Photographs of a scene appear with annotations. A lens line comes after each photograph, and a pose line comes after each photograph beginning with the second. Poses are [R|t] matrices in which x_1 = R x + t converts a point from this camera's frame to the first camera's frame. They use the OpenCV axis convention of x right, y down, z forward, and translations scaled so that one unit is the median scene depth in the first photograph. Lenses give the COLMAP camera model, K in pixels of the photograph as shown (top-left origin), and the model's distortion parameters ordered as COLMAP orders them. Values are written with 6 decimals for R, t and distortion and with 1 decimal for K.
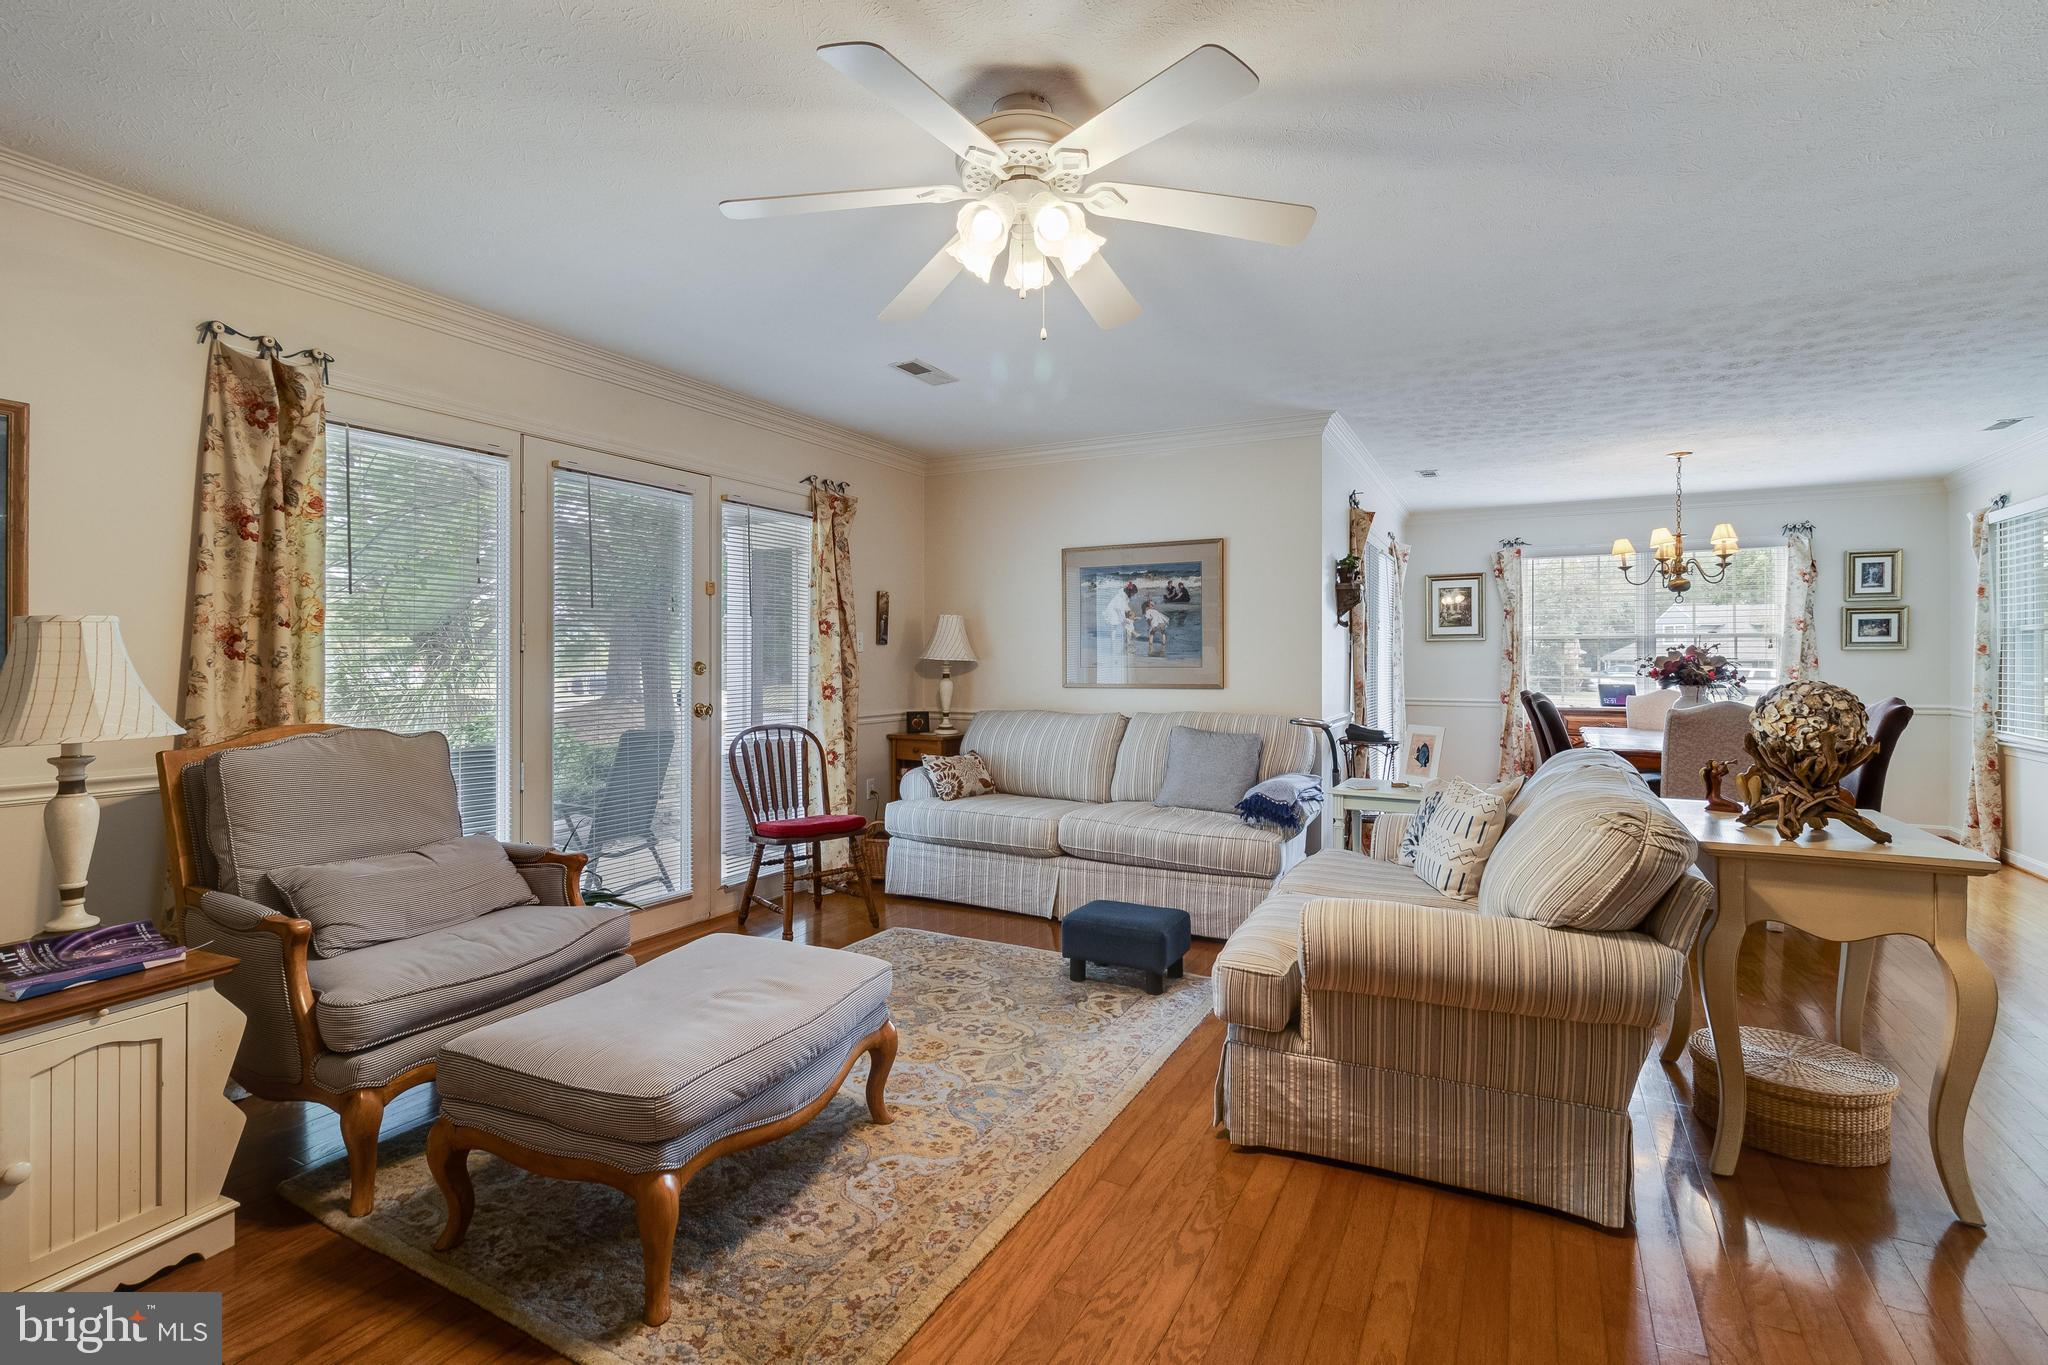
lens RADIAL K [[948.6, 0, 1026.8], [0, 948.6, 660.3], [0, 0, 1]] dist [0.005204, -0.000264]
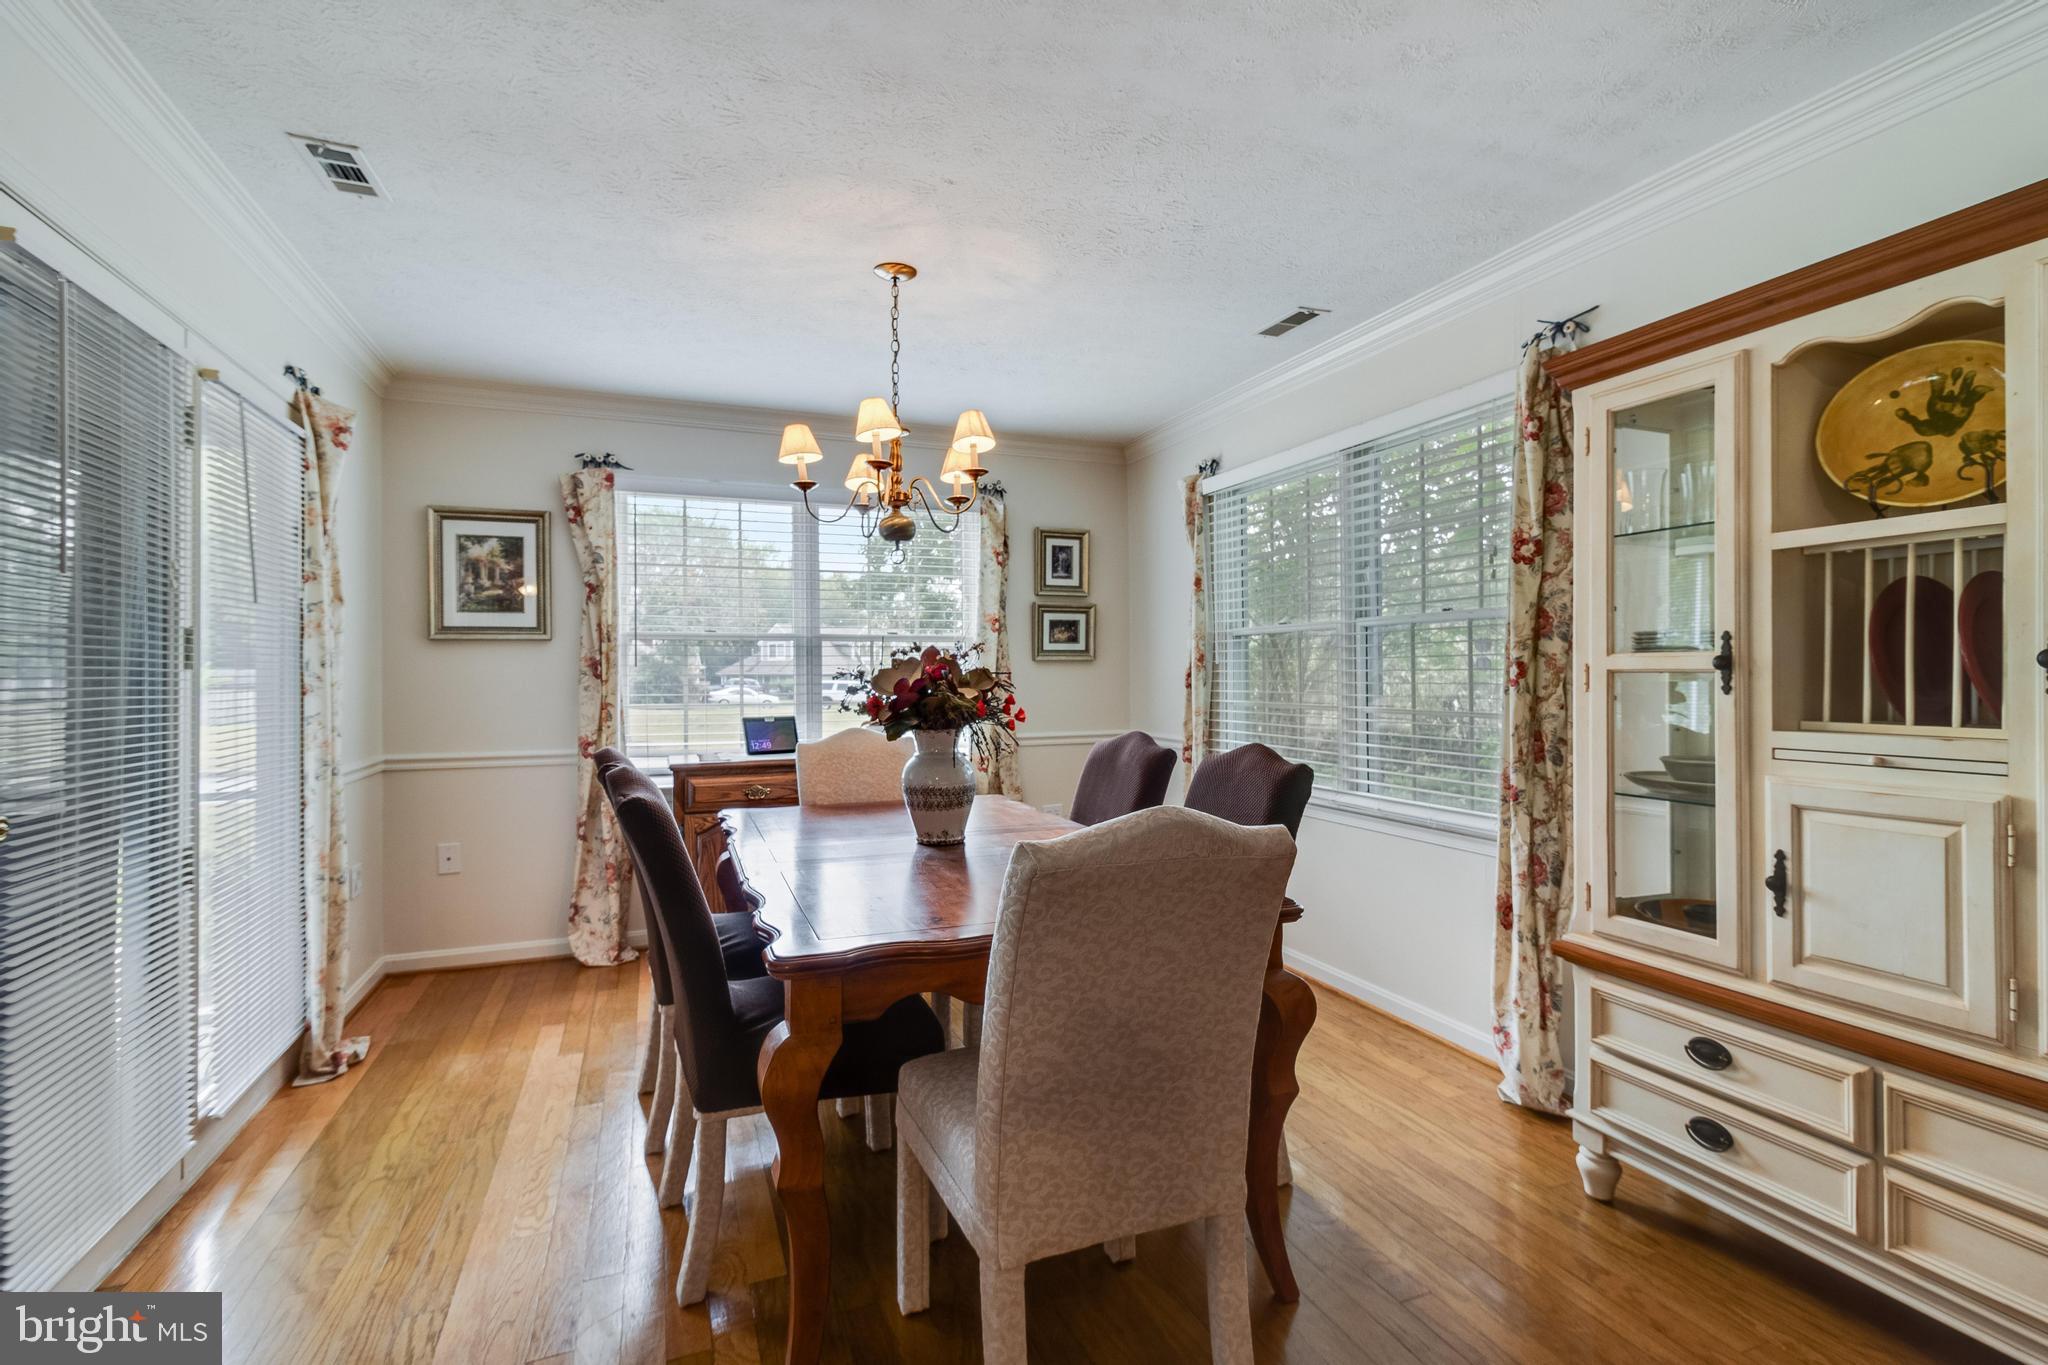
lens RADIAL K [[948.6, 0, 1033.7], [0, 948.6, 666.2], [0, 0, 1]] dist [0.005204, -0.000264]
pose [[0.648164, 0.001261, 0.761500, 0.410356], [0.006271, 0.999956, -0.006993, -0.001966], [-0.761475, 0.009308, 0.648127, 0.729041]]
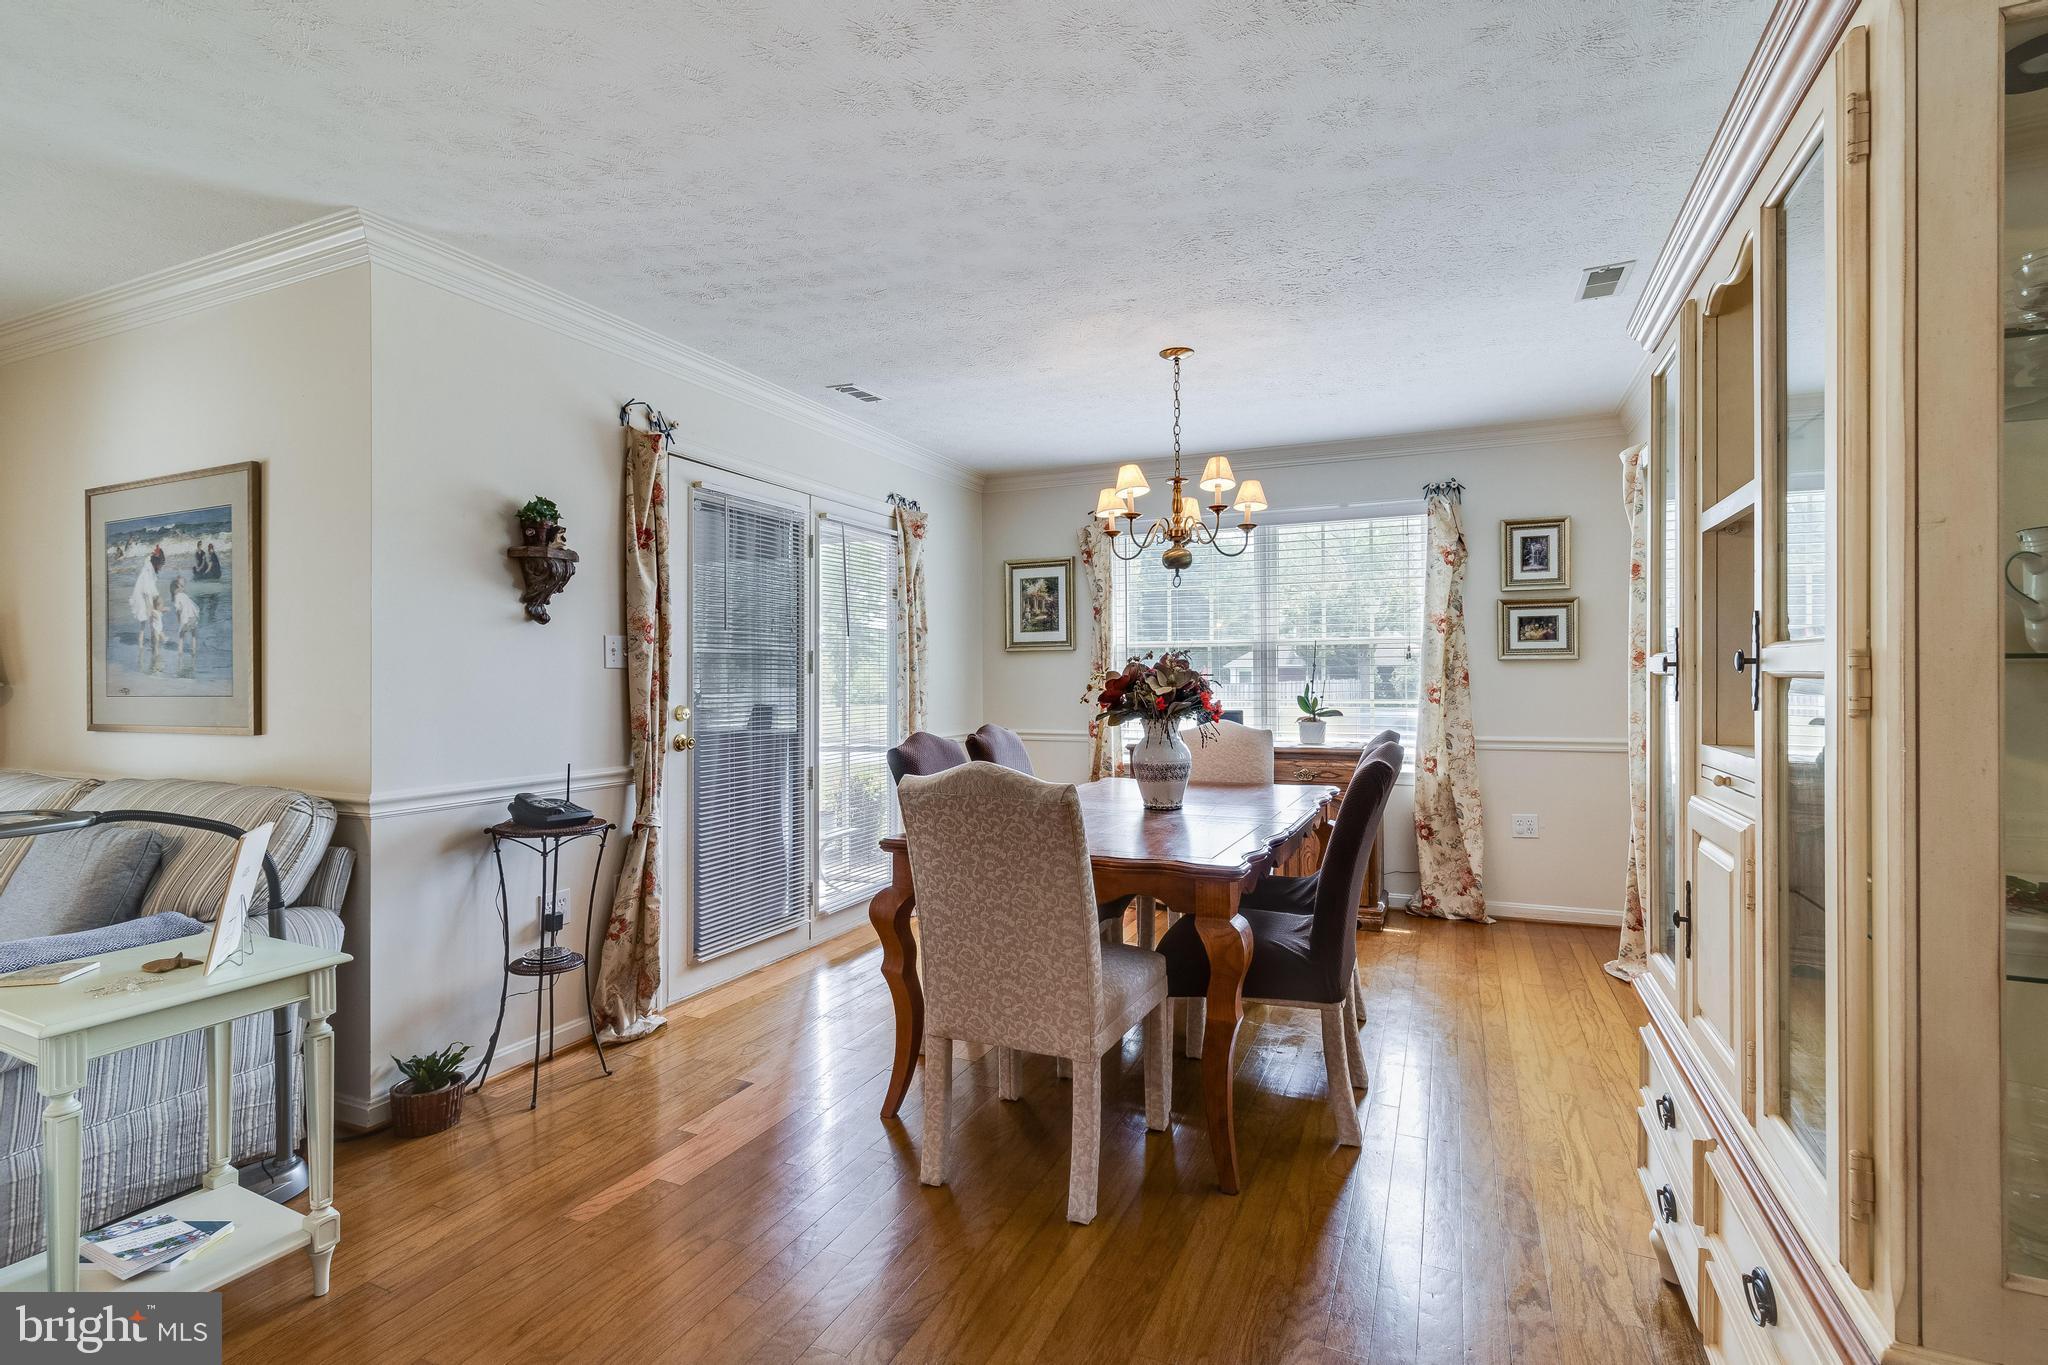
lens RADIAL K [[948.6, 0, 1022.2], [0, 948.6, 661.3], [0, 0, 1]] dist [0.005204, -0.000264]
pose [[0.998090, -0.005140, 0.061555, 0.641250], [0.006150, 0.999849, -0.016227, -0.001240], [-0.061462, 0.016574, 0.997972, 0.442989]]
